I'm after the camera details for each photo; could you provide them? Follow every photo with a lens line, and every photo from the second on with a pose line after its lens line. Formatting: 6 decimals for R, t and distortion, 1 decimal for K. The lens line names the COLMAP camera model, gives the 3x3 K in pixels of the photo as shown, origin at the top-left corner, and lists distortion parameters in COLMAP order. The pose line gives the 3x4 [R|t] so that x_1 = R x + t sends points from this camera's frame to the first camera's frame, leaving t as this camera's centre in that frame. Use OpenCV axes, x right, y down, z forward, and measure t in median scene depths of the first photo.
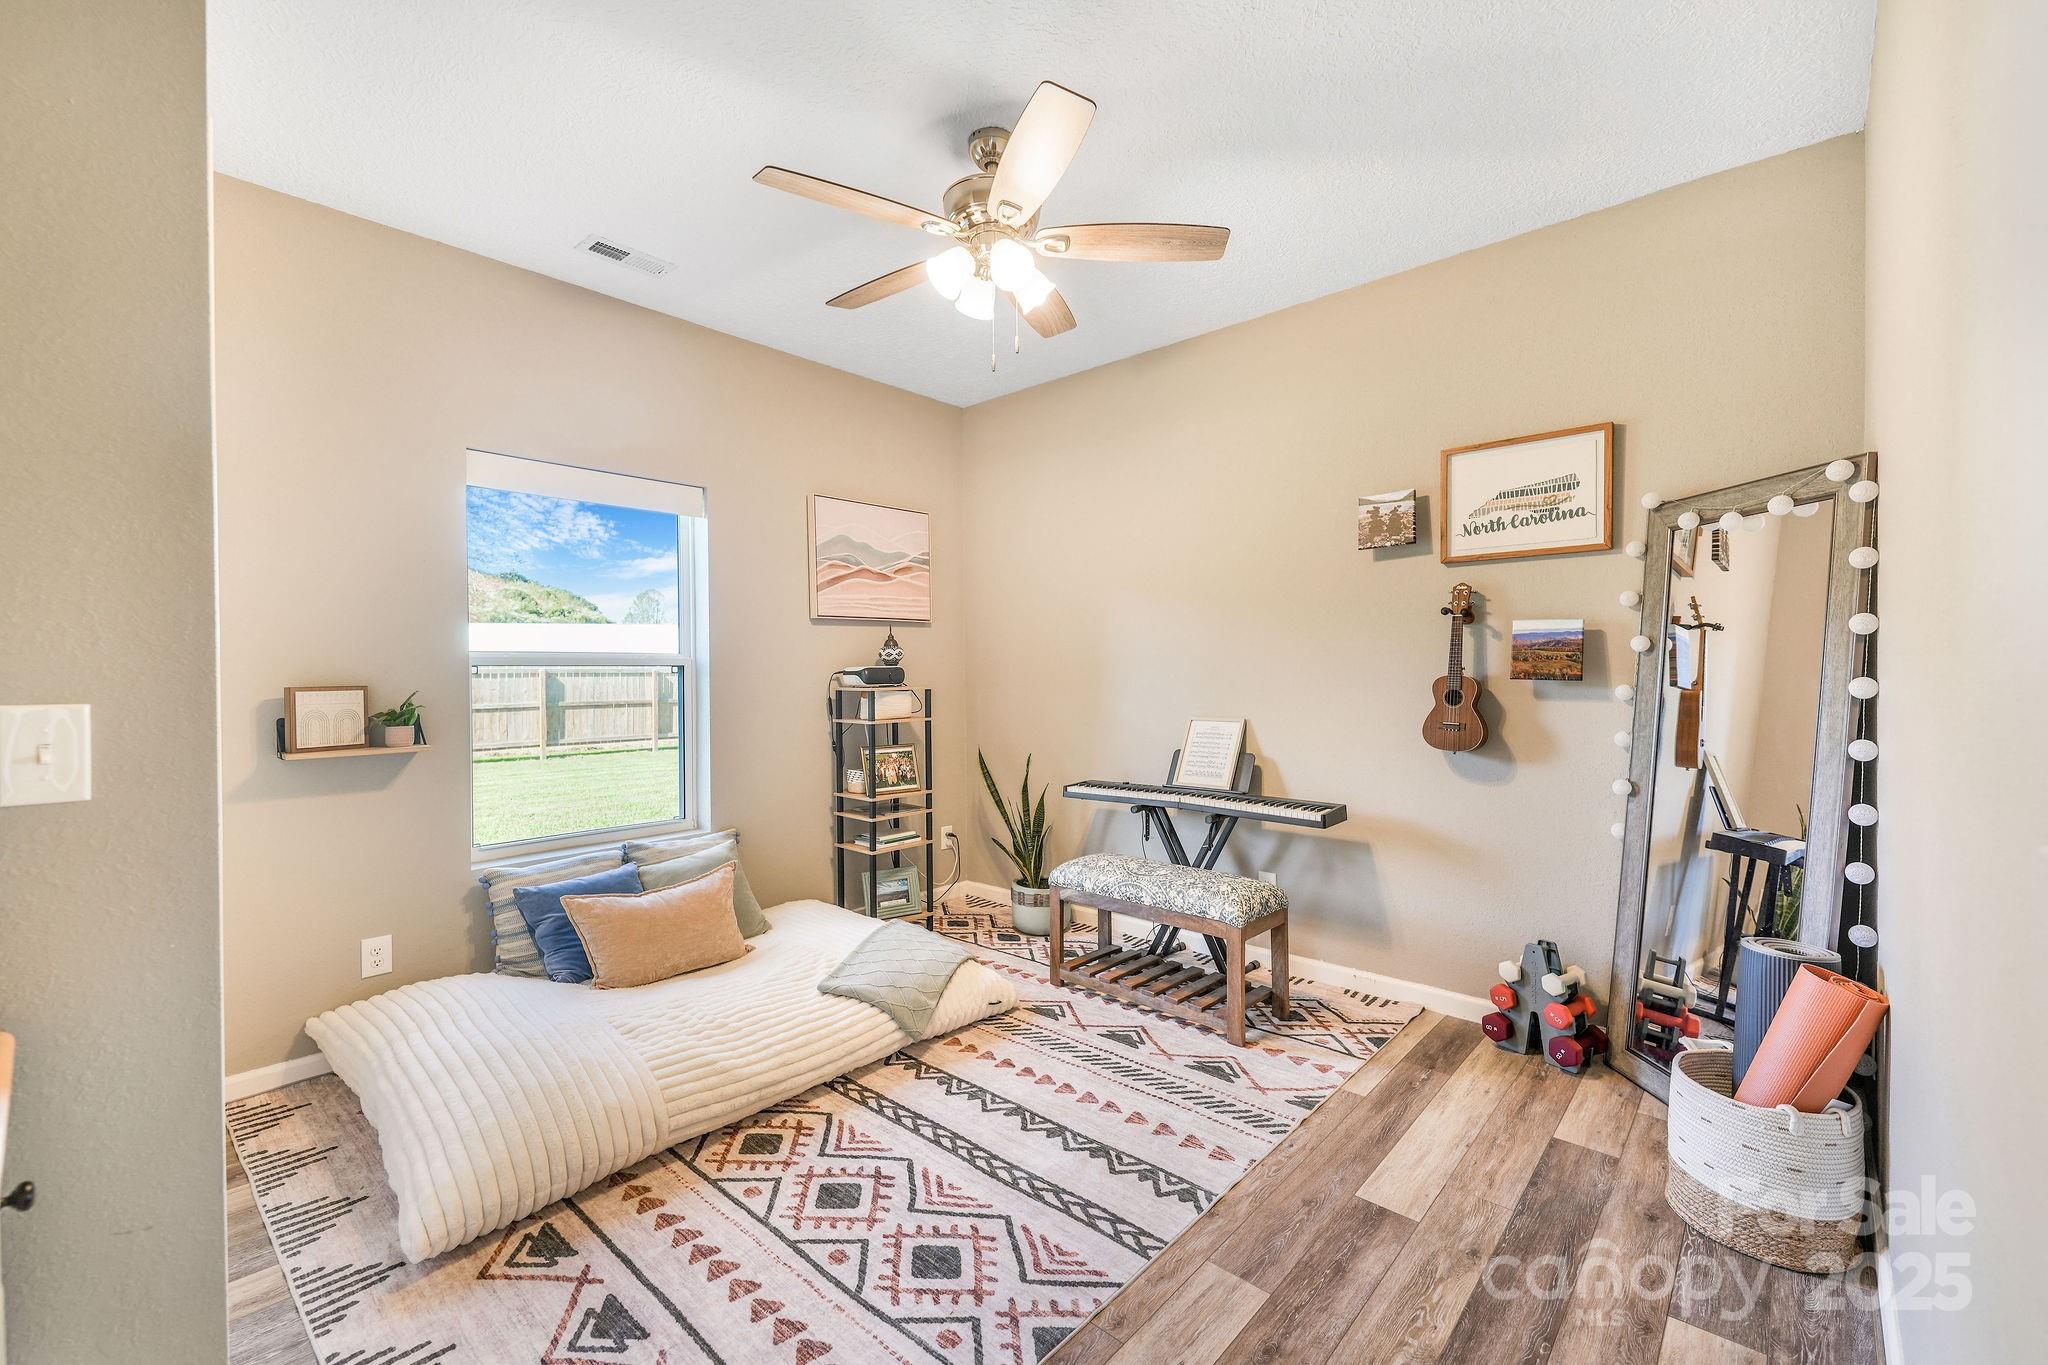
lens RADIAL K [[846.0, 0, 1024.0], [0, 846.0, 682.5], [0, 0, 1]] dist [0.001425, -0.000038]
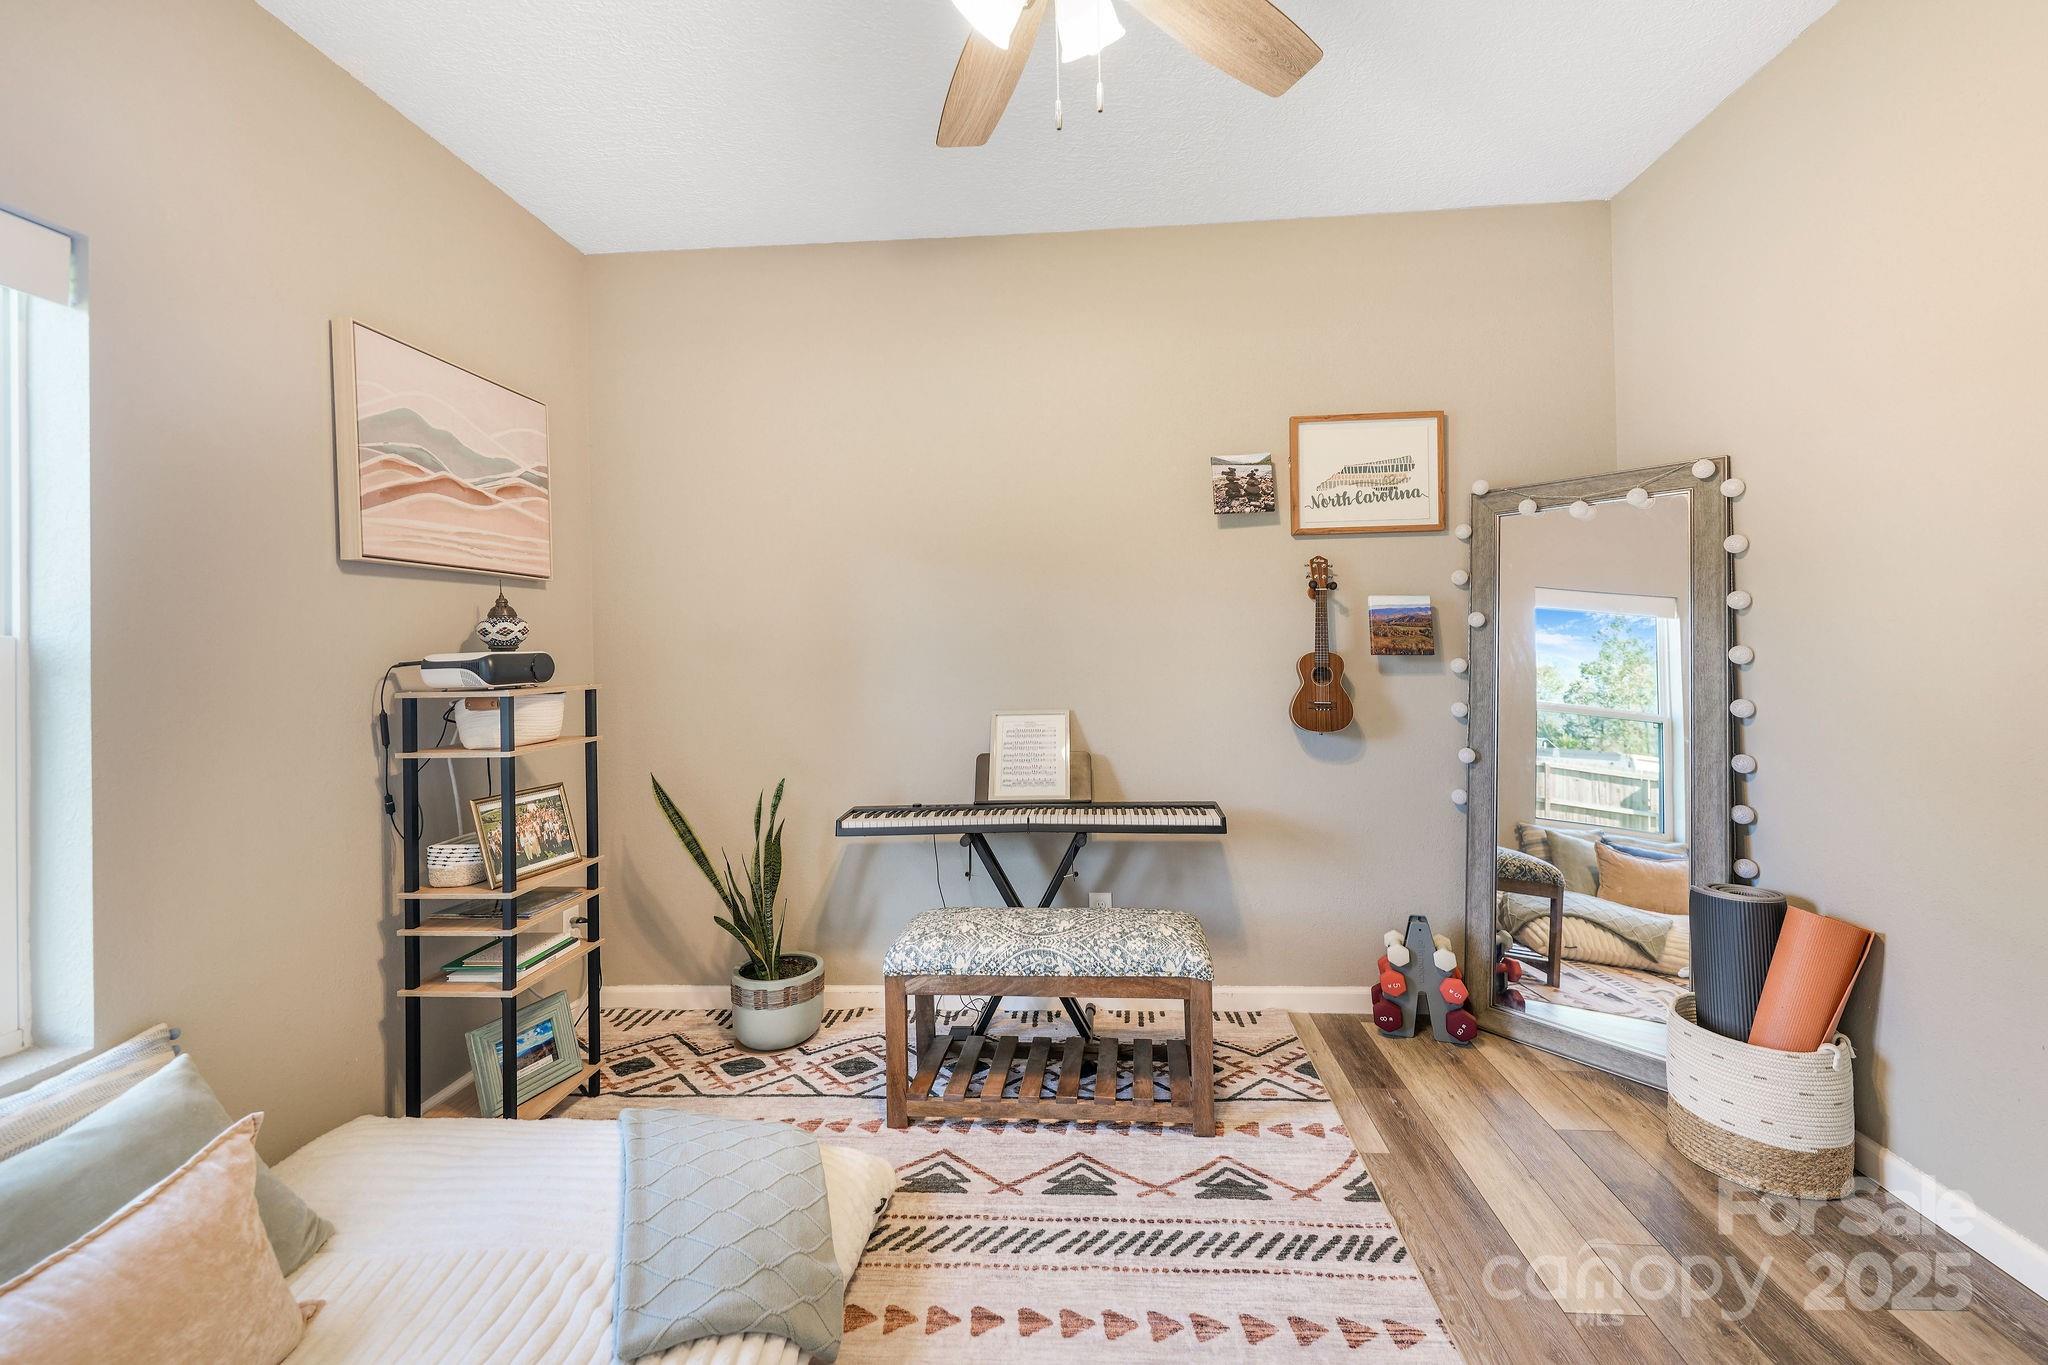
lens RADIAL K [[835.0, 0, 1050.3], [0, 835.0, 640.7], [0, 0, 1]] dist [0.020775, -0.010503]
pose [[0.781583, -0.003594, 0.623791, -0.300357], [0.024380, 0.999395, -0.024789, -0.004923], [-0.623324, 0.034583, 0.781198, 0.428757]]
